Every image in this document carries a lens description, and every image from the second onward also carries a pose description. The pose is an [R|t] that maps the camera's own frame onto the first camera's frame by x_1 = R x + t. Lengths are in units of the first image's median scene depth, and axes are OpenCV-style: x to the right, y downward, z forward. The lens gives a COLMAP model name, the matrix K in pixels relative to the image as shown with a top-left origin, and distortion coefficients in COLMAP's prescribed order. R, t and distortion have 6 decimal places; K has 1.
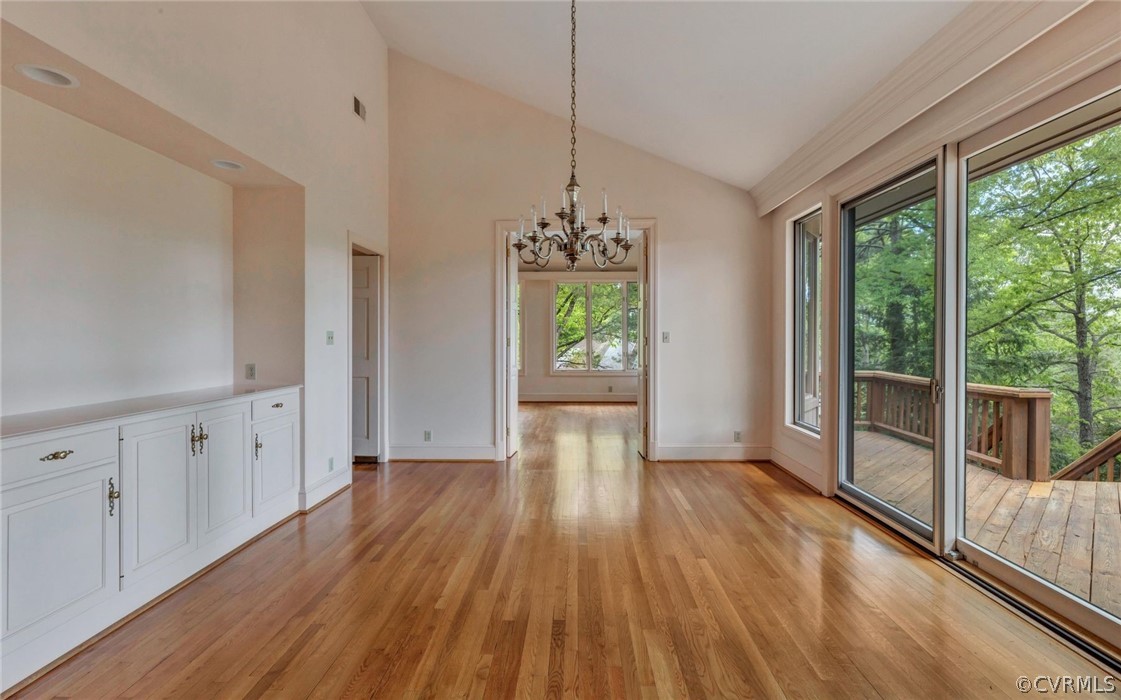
lens RADIAL K [[513.9, 0, 558.7], [0, 513.9, 343.7], [0, 0, 1]] dist [0.005538, 0.000716]
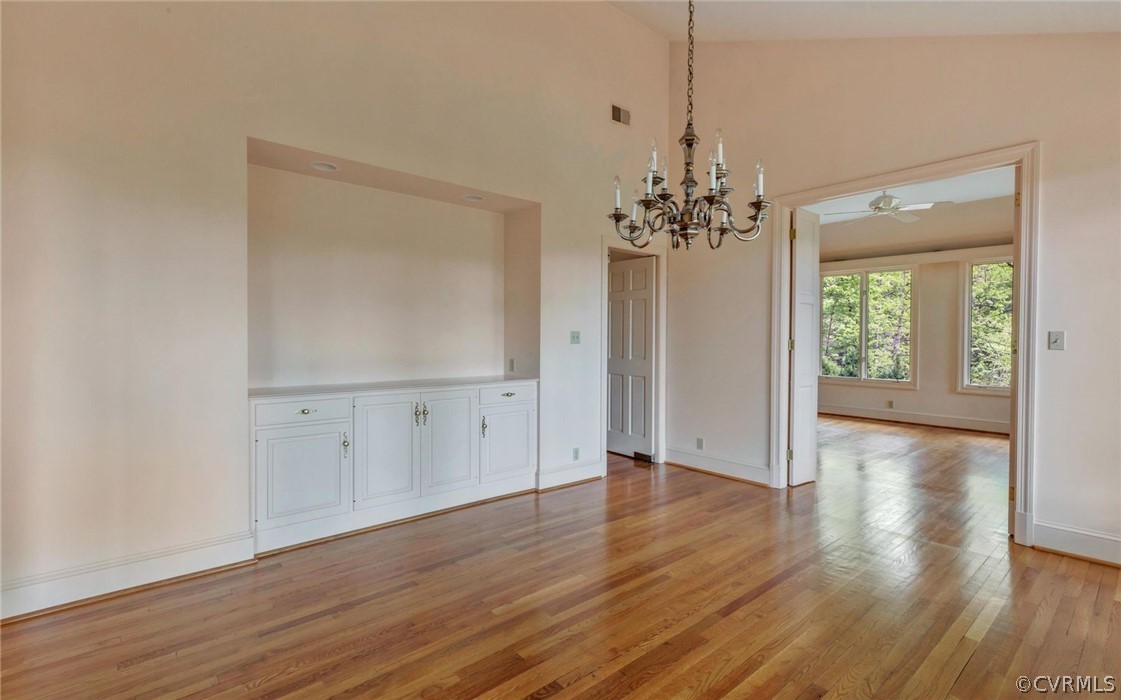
lens RADIAL K [[507.9, 0, 564.6], [0, 507.9, 348.5], [0, 0, 1]] dist [0.010733, -0.000034]
pose [[0.684829, 0.021047, -0.728400, 0.356392], [-0.016234, 0.999775, 0.013626, -0.002767], [0.728523, 0.002493, 0.685017, 0.276723]]
